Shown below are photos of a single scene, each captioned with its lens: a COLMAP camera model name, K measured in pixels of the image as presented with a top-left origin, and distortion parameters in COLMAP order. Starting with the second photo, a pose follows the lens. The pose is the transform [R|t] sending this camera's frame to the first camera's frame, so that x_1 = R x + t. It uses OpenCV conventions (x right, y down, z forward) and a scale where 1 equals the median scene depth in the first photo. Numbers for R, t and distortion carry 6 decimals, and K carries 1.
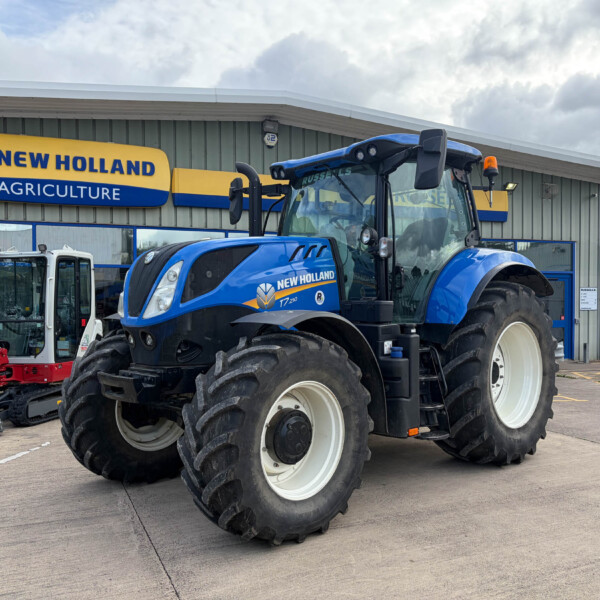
lens RADIAL K [[624.7, 0, 300.6], [0, 624.7, 302.8], [0, 0, 1]] dist [0.016699, 0.000000]
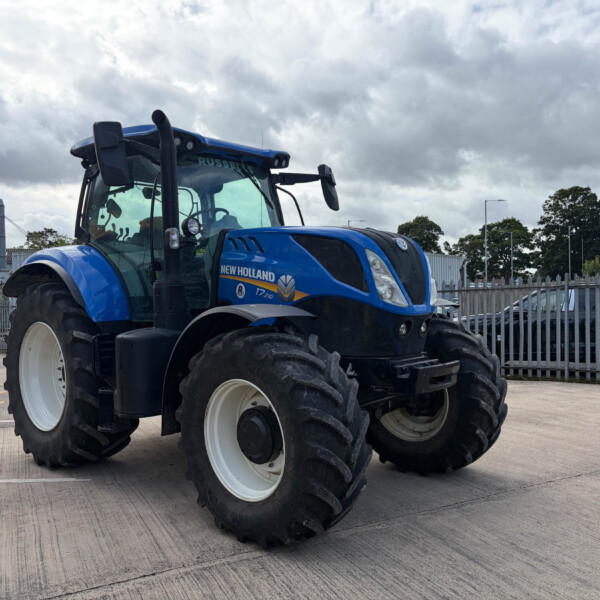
lens RADIAL K [[624.7, 0, 300.2], [0, 624.7, 302.8], [0, 0, 1]] dist [0.016699, 0.000000]
pose [[-0.069893, -0.009047, 0.997513, -0.983569], [0.026653, 0.999585, 0.010933, 0.001883], [-0.997198, 0.027351, -0.069623, 1.010319]]
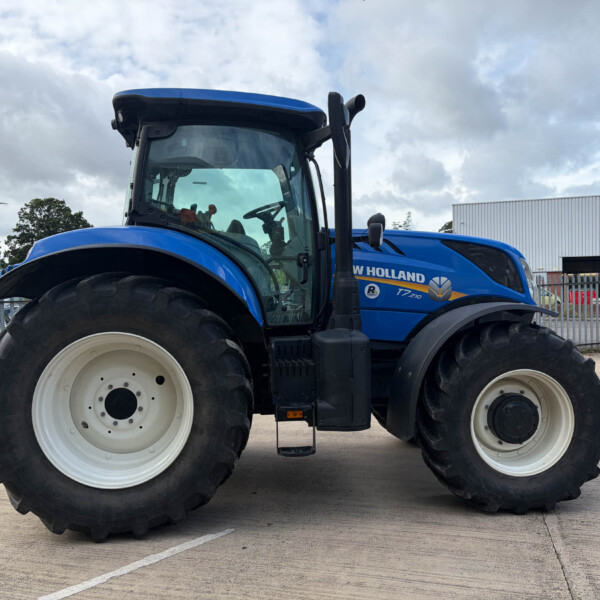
lens RADIAL K [[624.7, 0, 301.2], [0, 624.7, 297.8], [0, 0, 1]] dist [0.016699, 0.000000]
pose [[-0.812124, 0.011992, 0.583362, -0.463008], [0.021426, 0.999727, 0.009276, -0.010061], [-0.583092, 0.020032, -0.812159, 1.921882]]
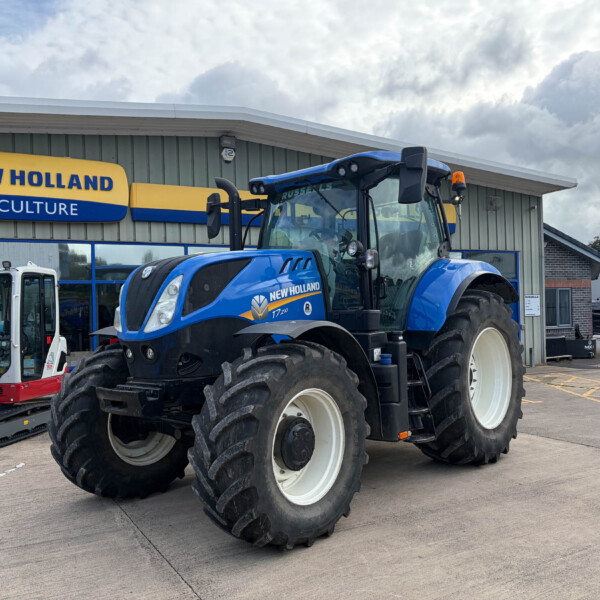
lens RADIAL K [[624.7, 0, 299.9], [0, 624.7, 296.7], [0, 0, 1]] dist [0.016699, 0.000000]
pose [[0.995485, -0.020115, 0.092760, -0.080363], [0.022895, 0.999317, -0.029013, 0.002082], [-0.092113, 0.031006, 0.995266, -0.027117]]
